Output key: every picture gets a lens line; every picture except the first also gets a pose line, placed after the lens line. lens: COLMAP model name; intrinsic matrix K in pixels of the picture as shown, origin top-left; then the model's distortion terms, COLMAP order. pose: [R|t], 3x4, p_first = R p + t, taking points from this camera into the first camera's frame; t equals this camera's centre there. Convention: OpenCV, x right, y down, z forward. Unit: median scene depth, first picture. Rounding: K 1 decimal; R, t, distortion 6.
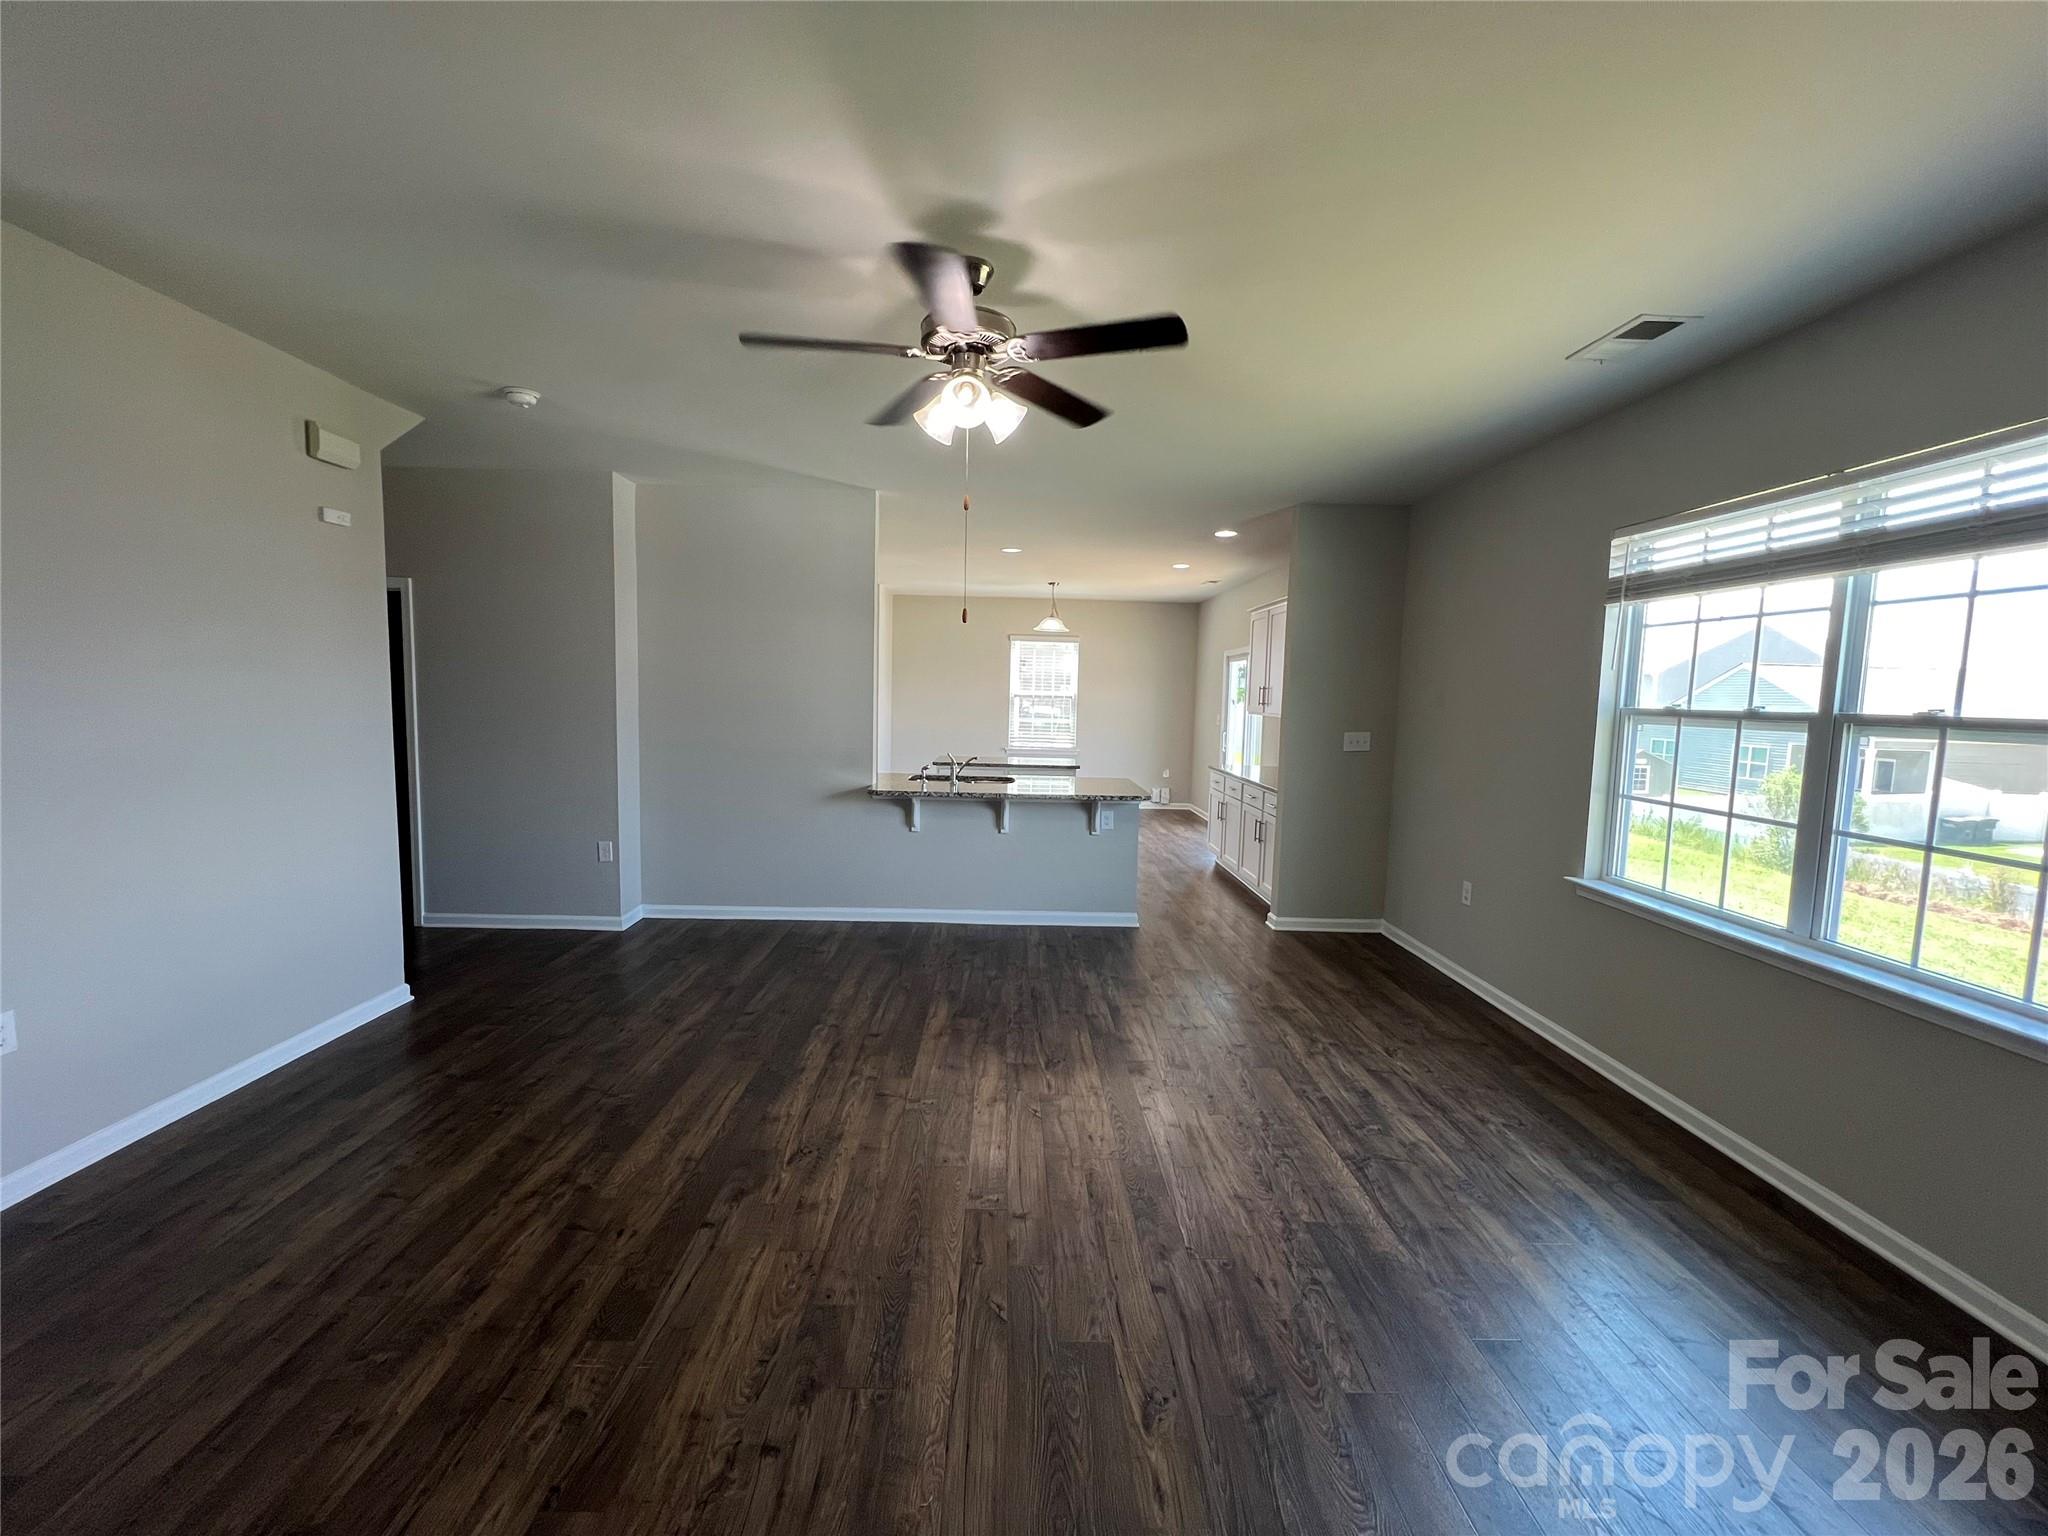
lens RADIAL K [[829.3, 0, 1021.6], [0, 829.3, 783.1], [0, 0, 1]] dist [-0.000404, -0.000007]
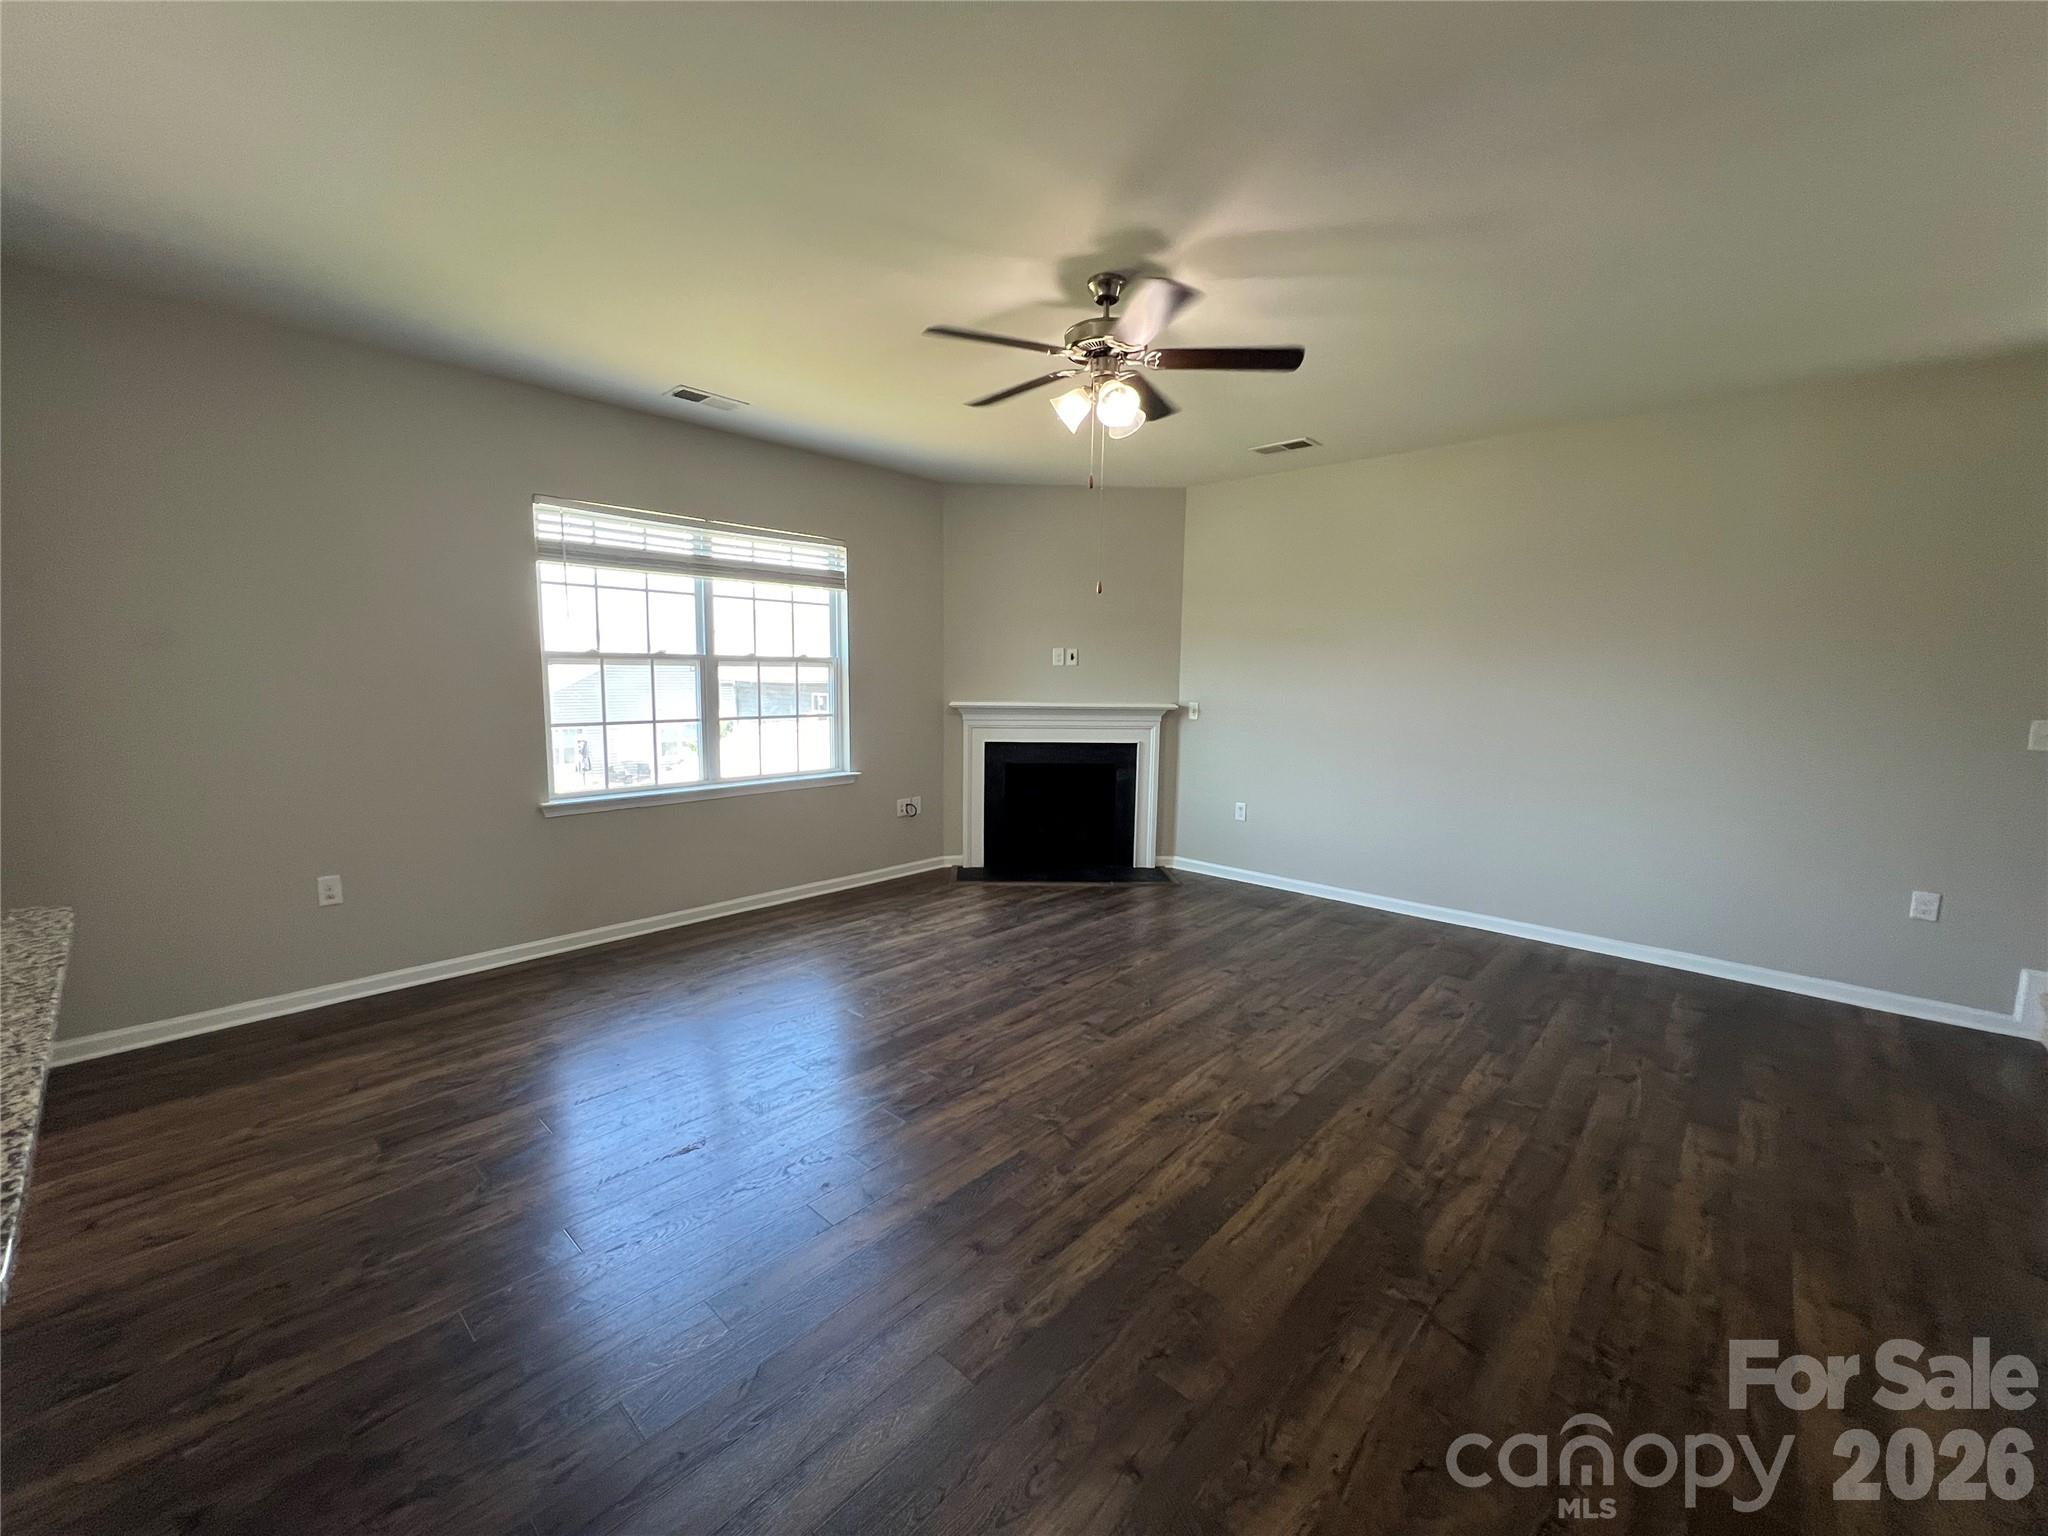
lens RADIAL K [[802.8, 0, 1012.1], [0, 802.8, 772.5], [0, 0, 1]] dist [-0.001700, -0.000125]
pose [[-0.715477, -0.124465, 0.687460, -0.723042], [0.045927, 0.973495, 0.224051, -0.192895], [-0.697125, 0.191876, -0.690797, 1.758550]]
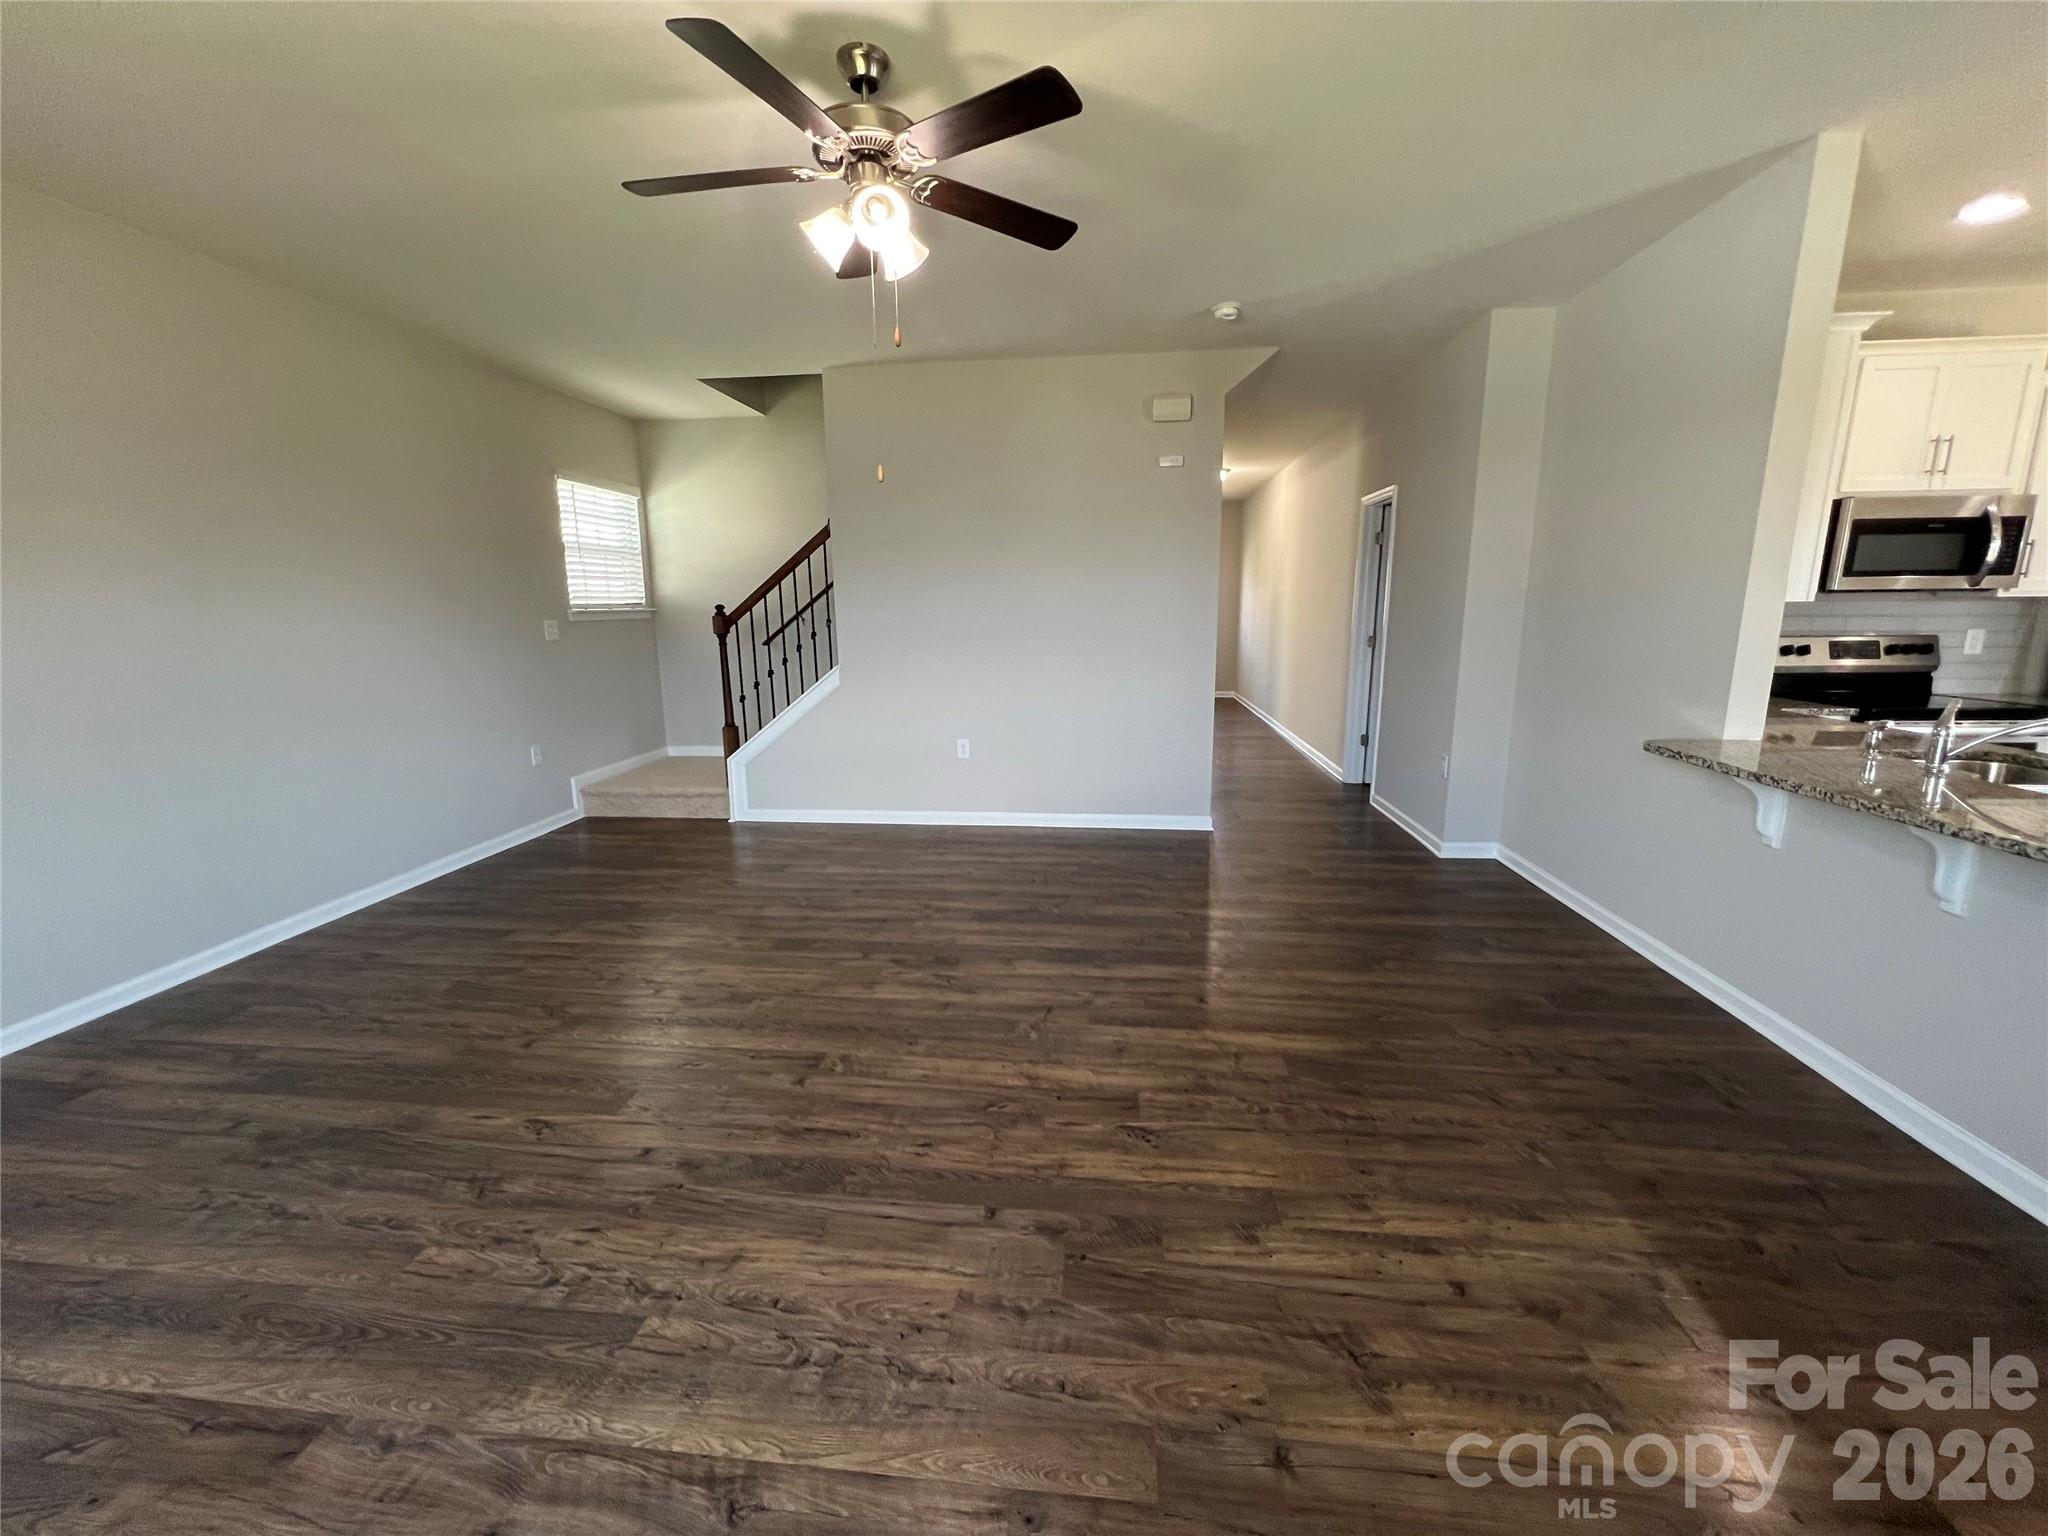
lens RADIAL K [[828.8, 0, 1015.1], [0, 828.8, 770.4], [0, 0, 1]] dist [-0.001548, -0.000110]
pose [[-0.137432, 0.174367, -0.975043, 0.799274], [-0.101770, 0.976688, 0.189005, -0.064640], [0.985269, 0.125206, -0.116483, 1.193382]]
